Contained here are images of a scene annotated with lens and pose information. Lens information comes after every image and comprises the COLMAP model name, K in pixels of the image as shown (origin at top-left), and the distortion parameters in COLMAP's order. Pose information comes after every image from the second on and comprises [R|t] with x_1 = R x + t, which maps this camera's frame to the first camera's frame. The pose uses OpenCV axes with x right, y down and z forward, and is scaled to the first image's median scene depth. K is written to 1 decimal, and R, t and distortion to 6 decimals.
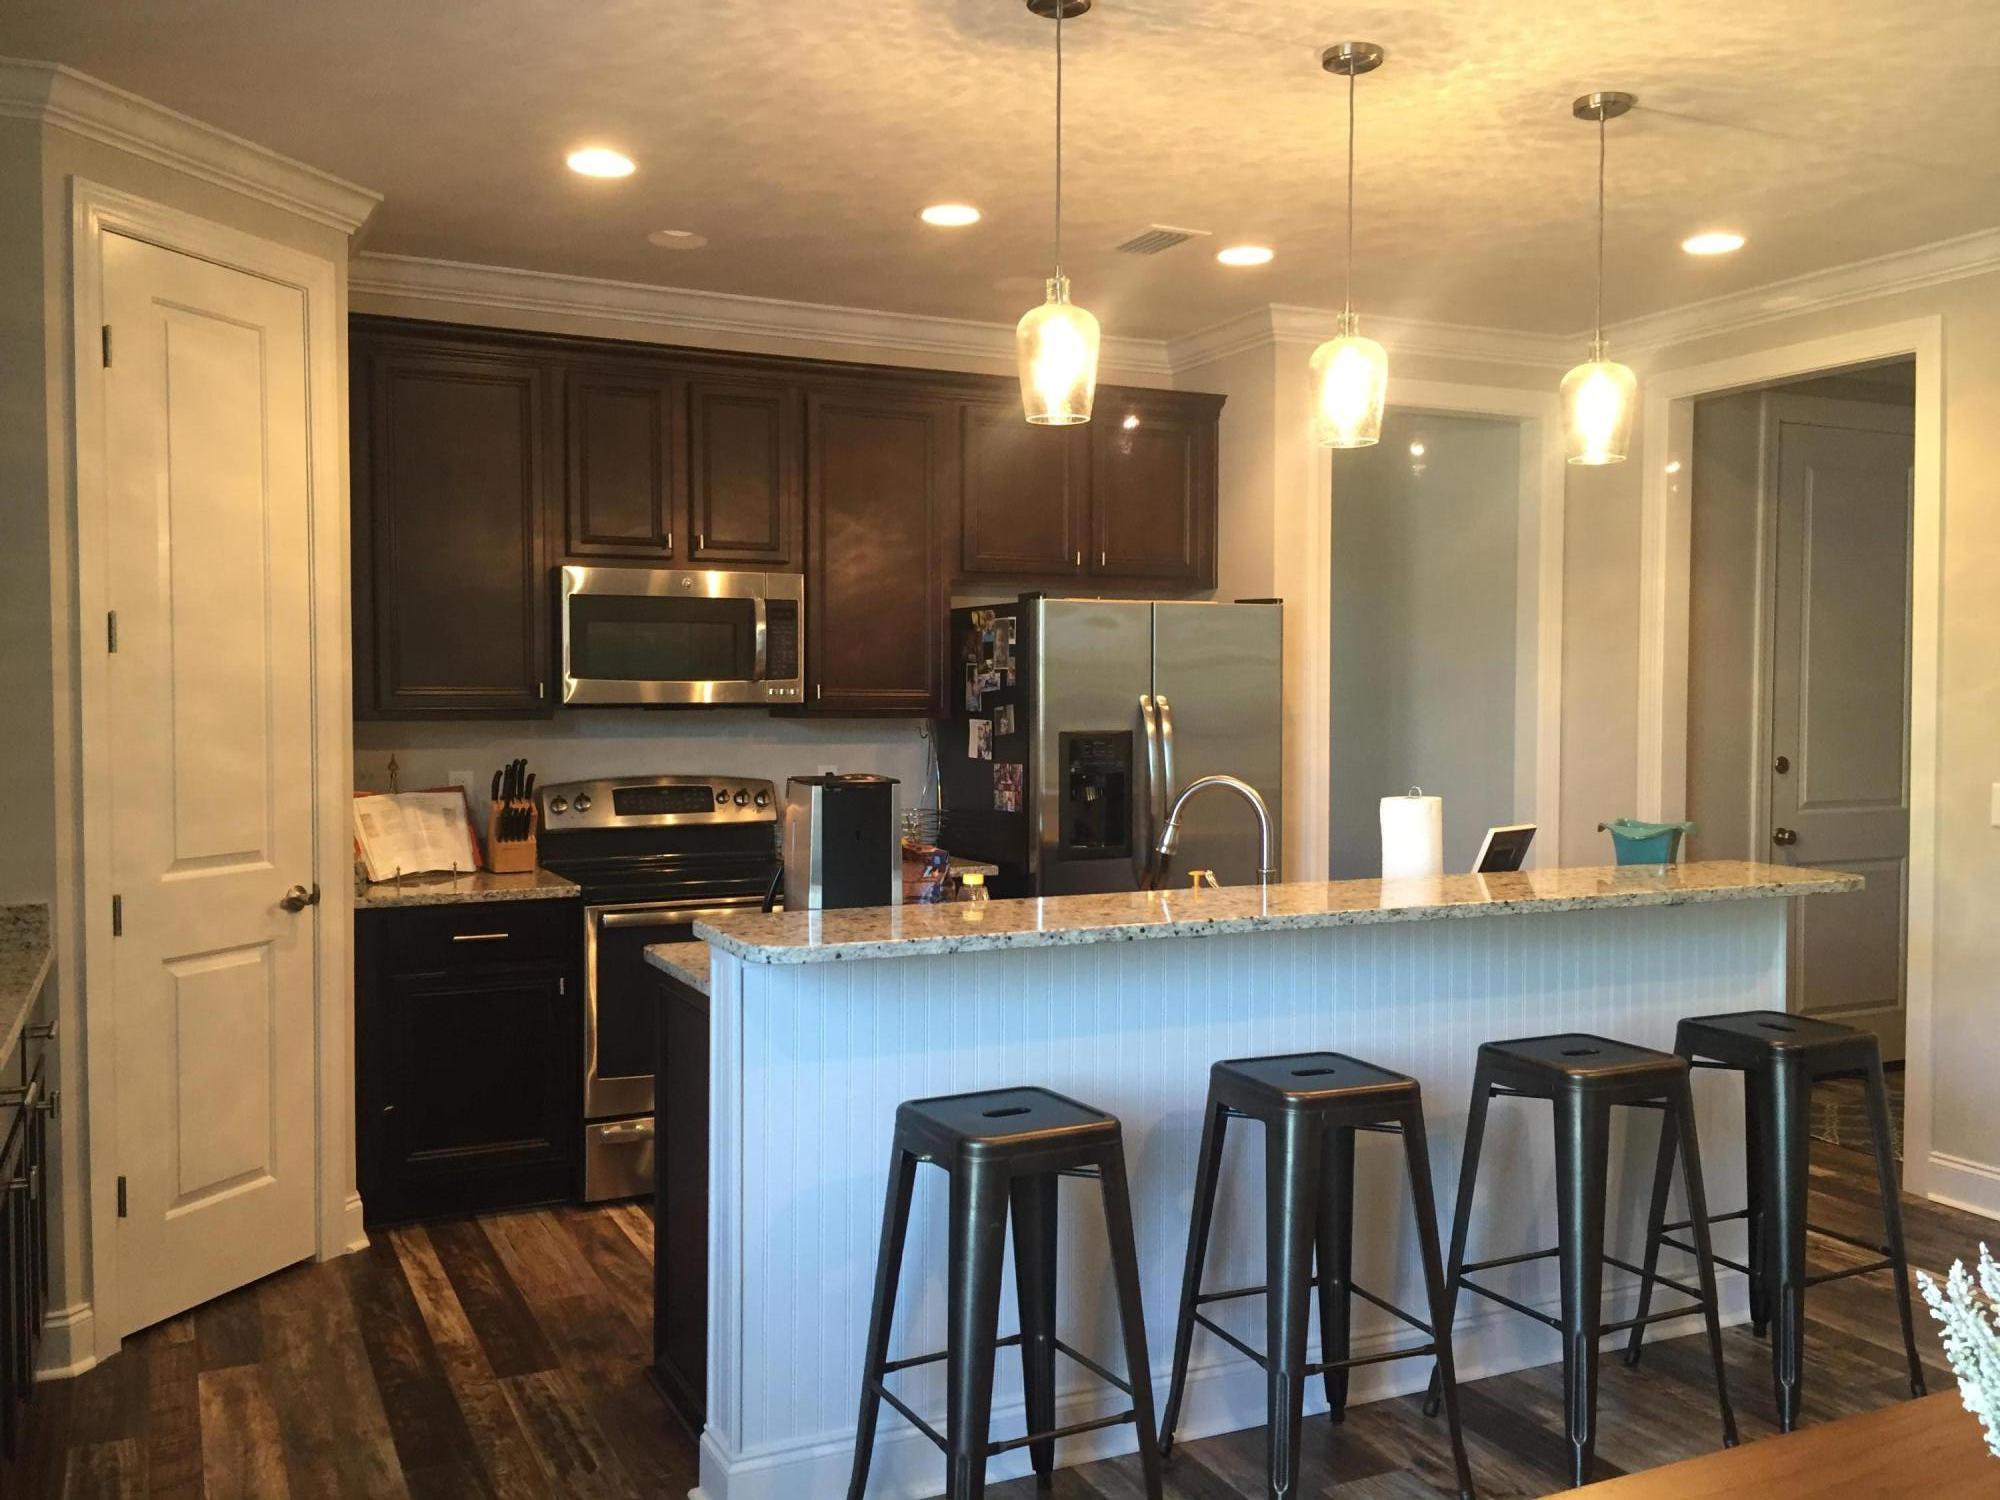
lens RADIAL K [[1730.3, 0, 1000.0], [0, 1730.3, 750.0], [0, 0, 1]] dist [0.018156, -0.016189]
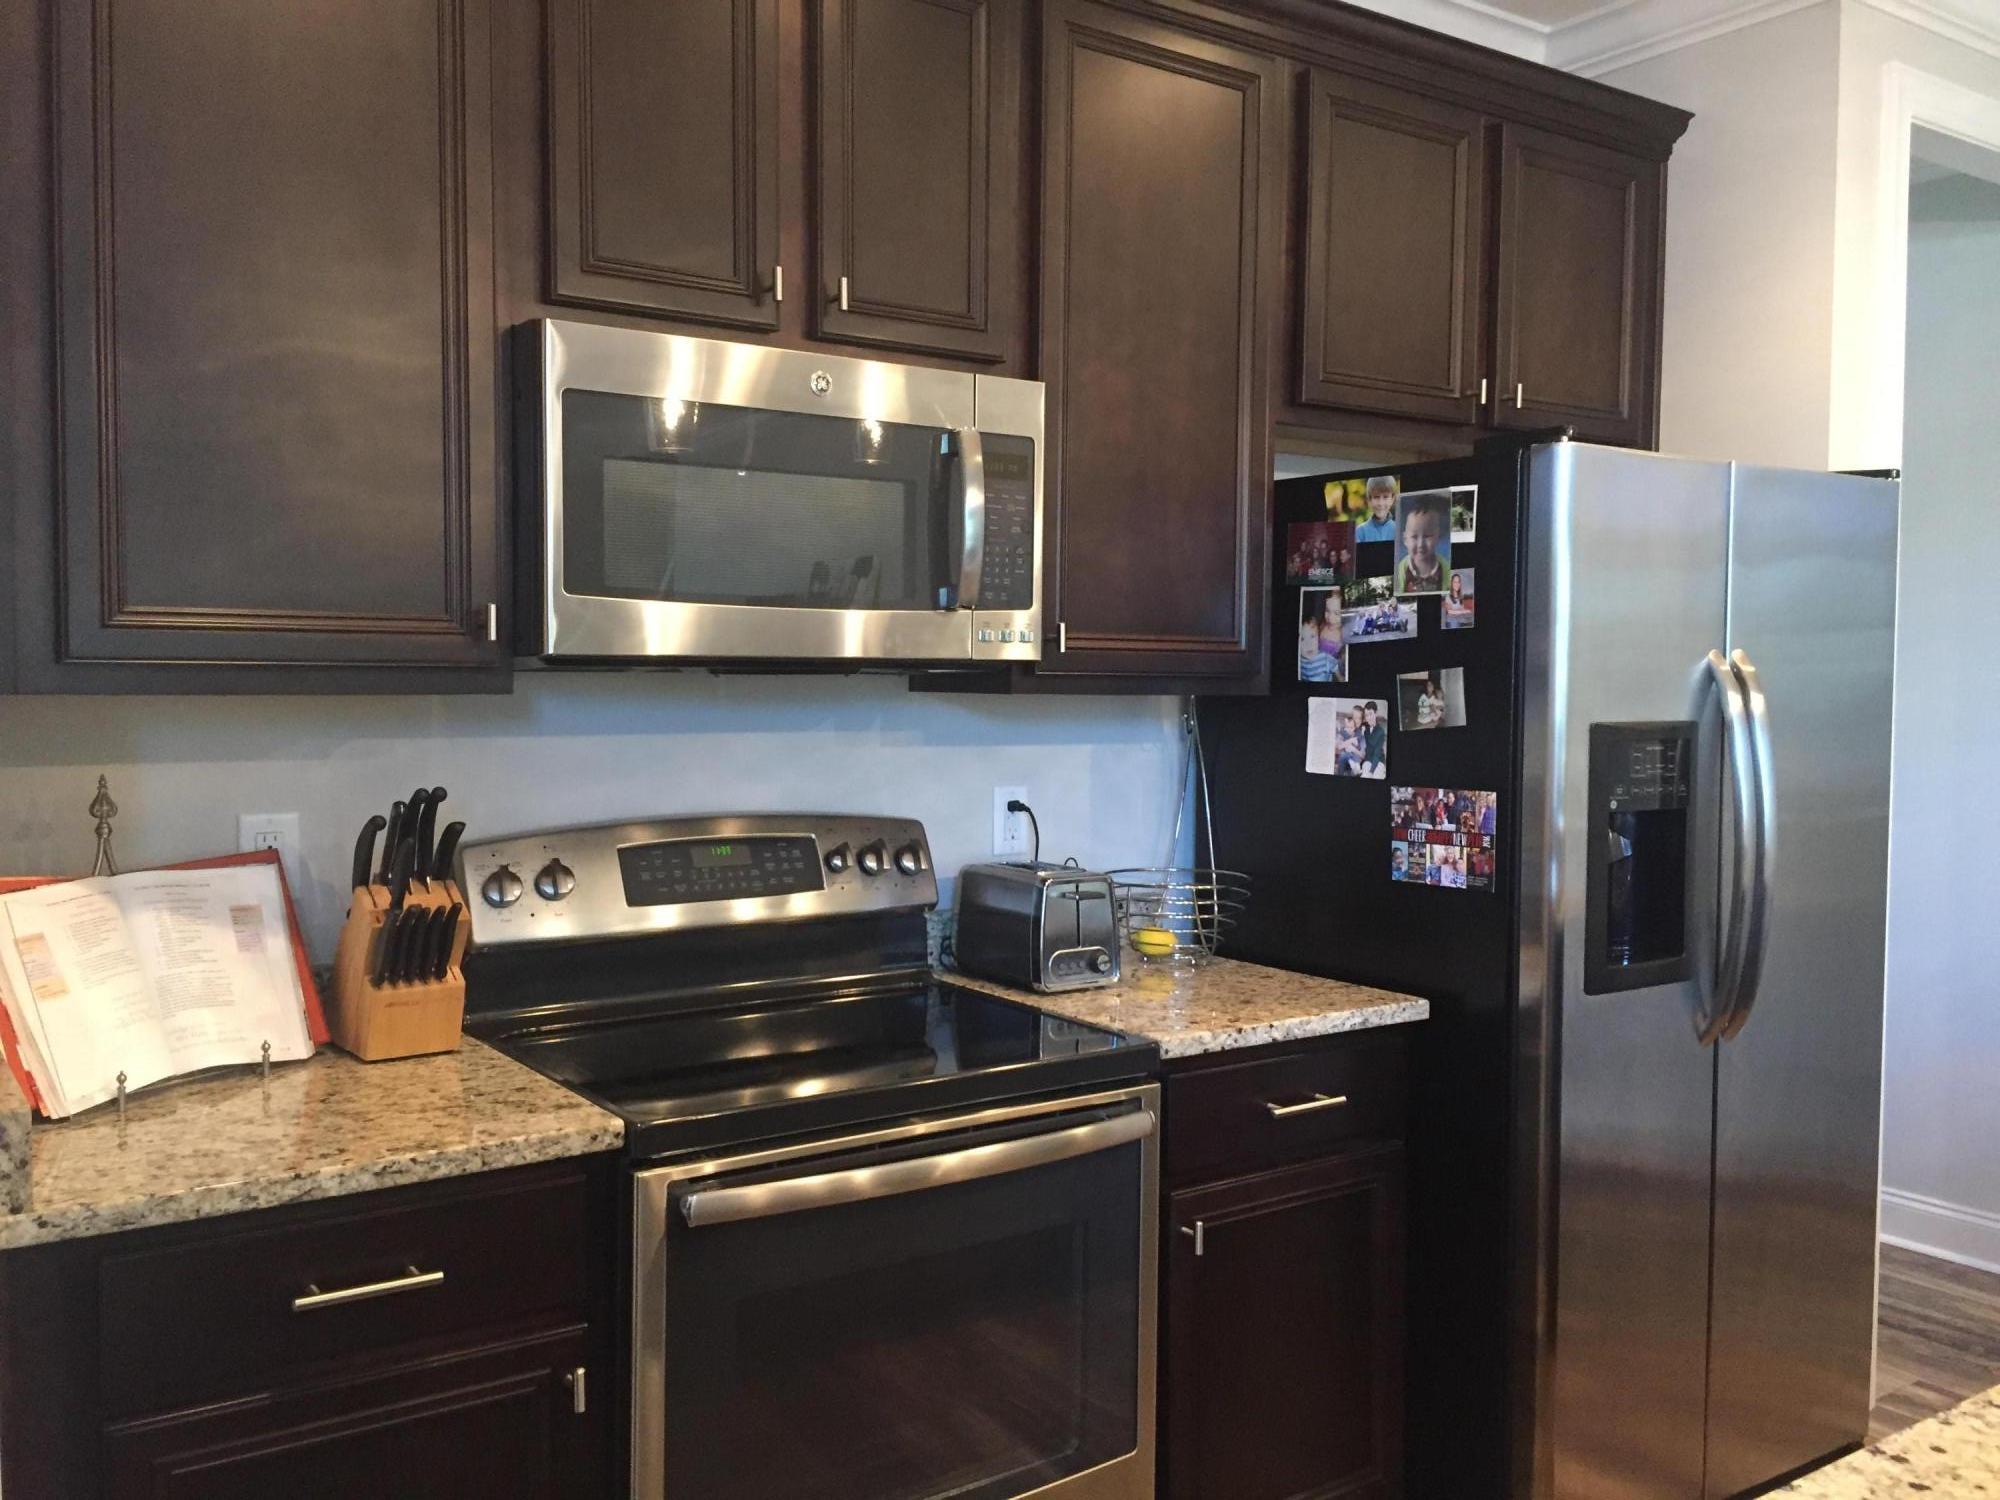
lens RADIAL K [[1730.3, 0, 1000.0], [0, 1730.3, 750.0], [0, 0, 1]] dist [0.018156, -0.016189]
pose [[0.987577, -0.000137, 0.157138, -0.201404], [-0.001919, 0.999915, 0.012934, -0.009378], [-0.157127, -0.013075, 0.987492, 0.551852]]
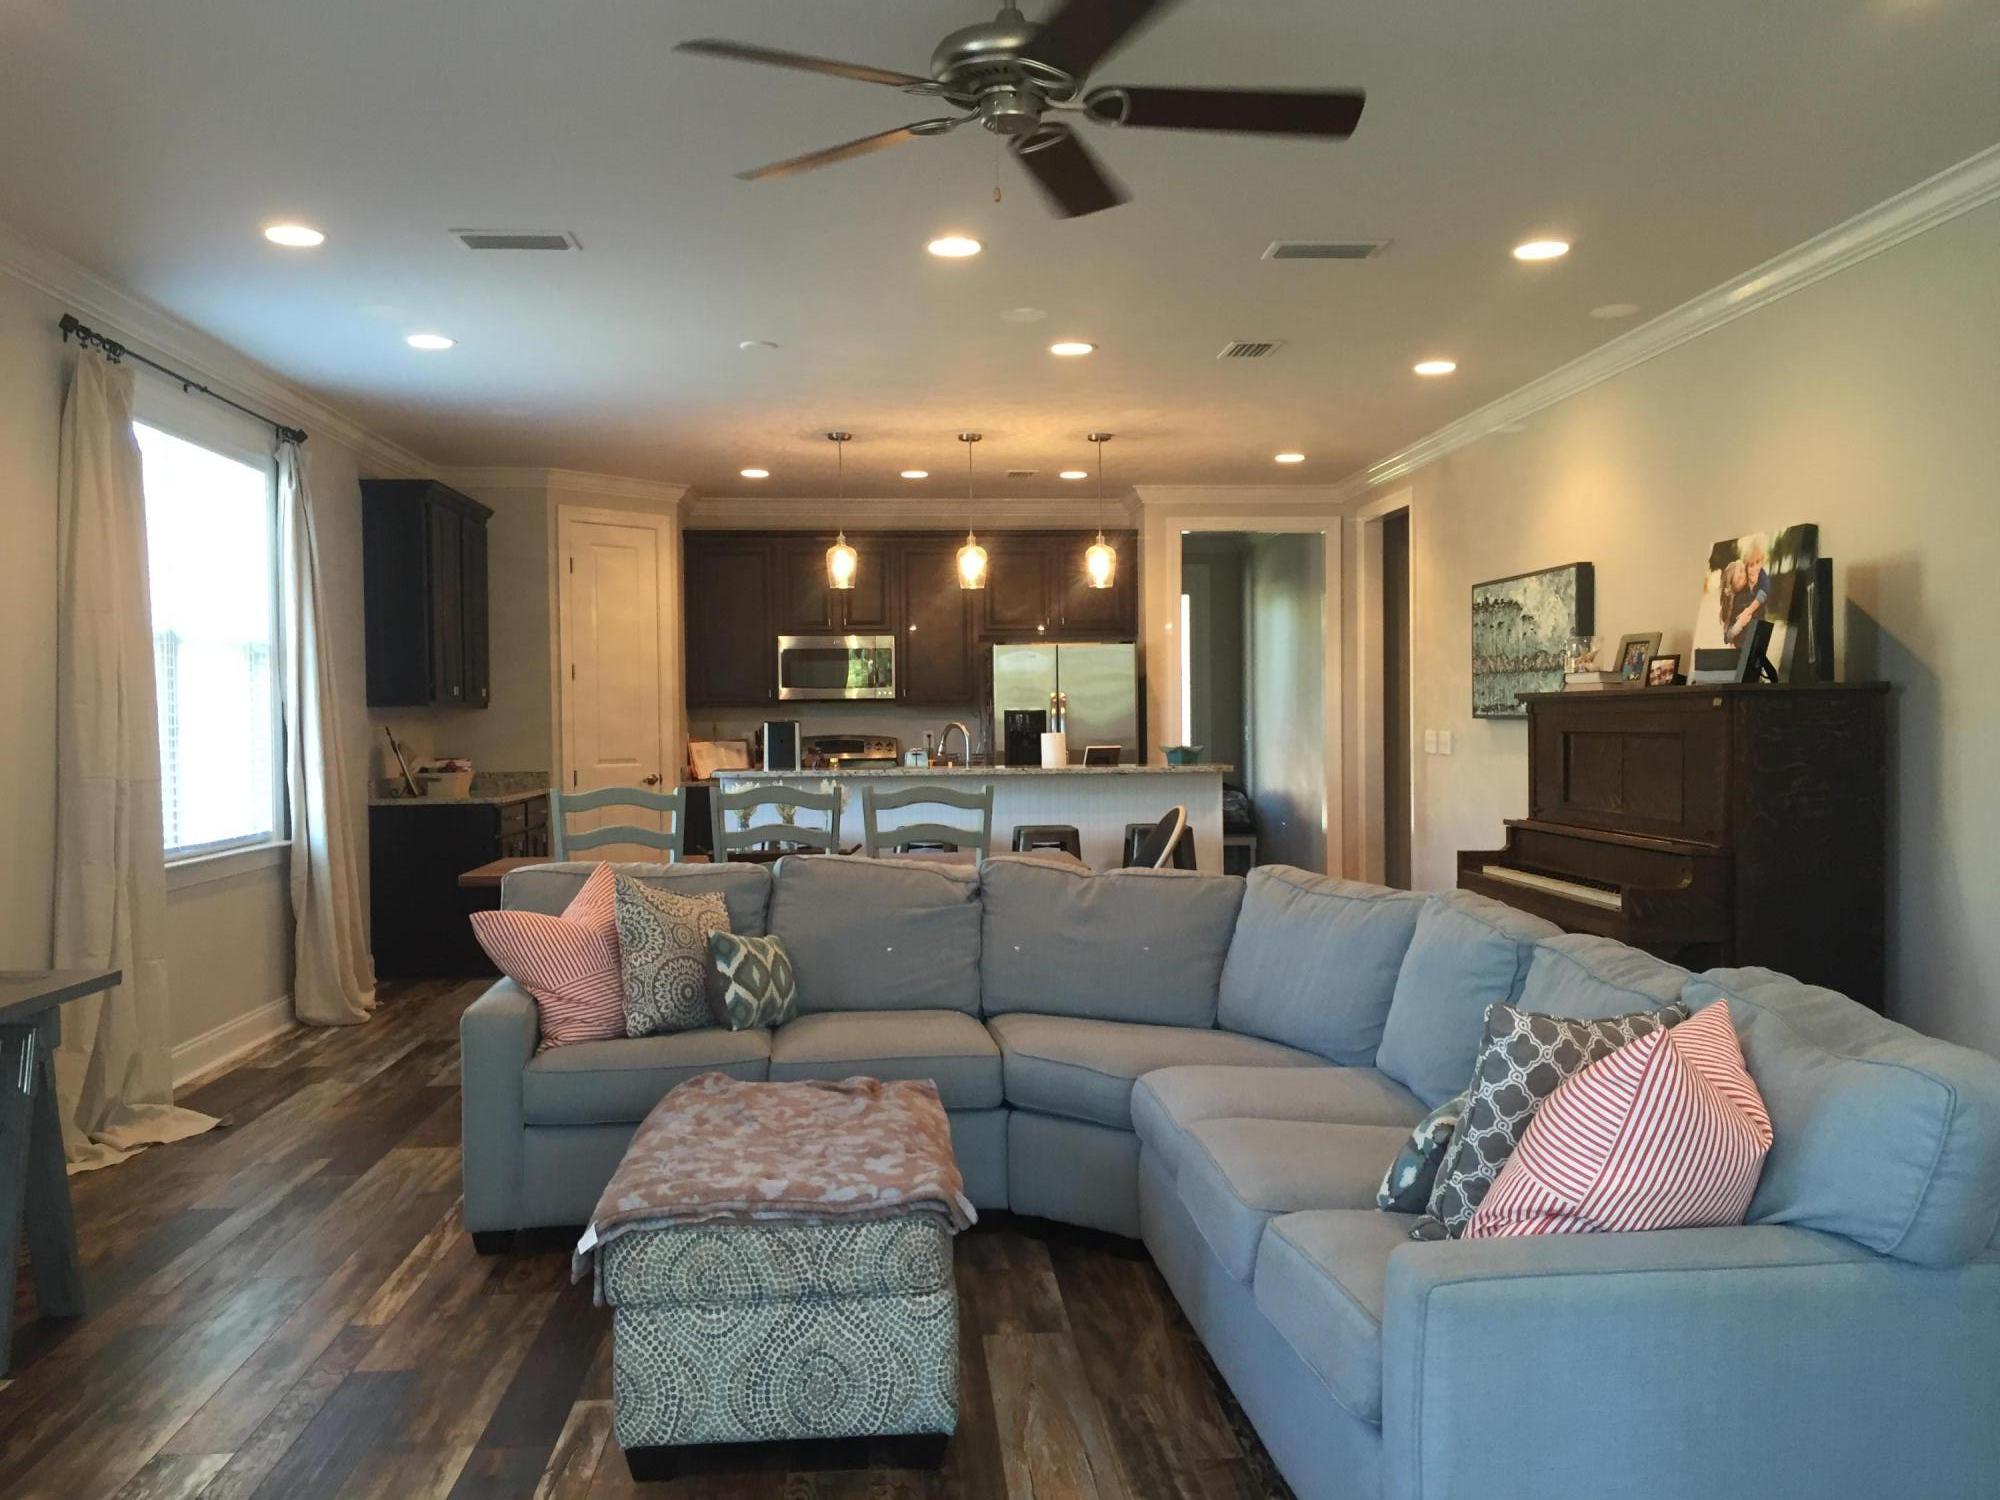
lens RADIAL K [[1730.3, 0, 1000.0], [0, 1730.3, 750.0], [0, 0, 1]] dist [0.018156, -0.016189]
pose [[0.926712, -0.002797, -0.375763, 0.793730], [-0.001823, 0.999927, -0.011939, 0.059840], [0.375769, 0.011749, 0.926639, -0.882412]]
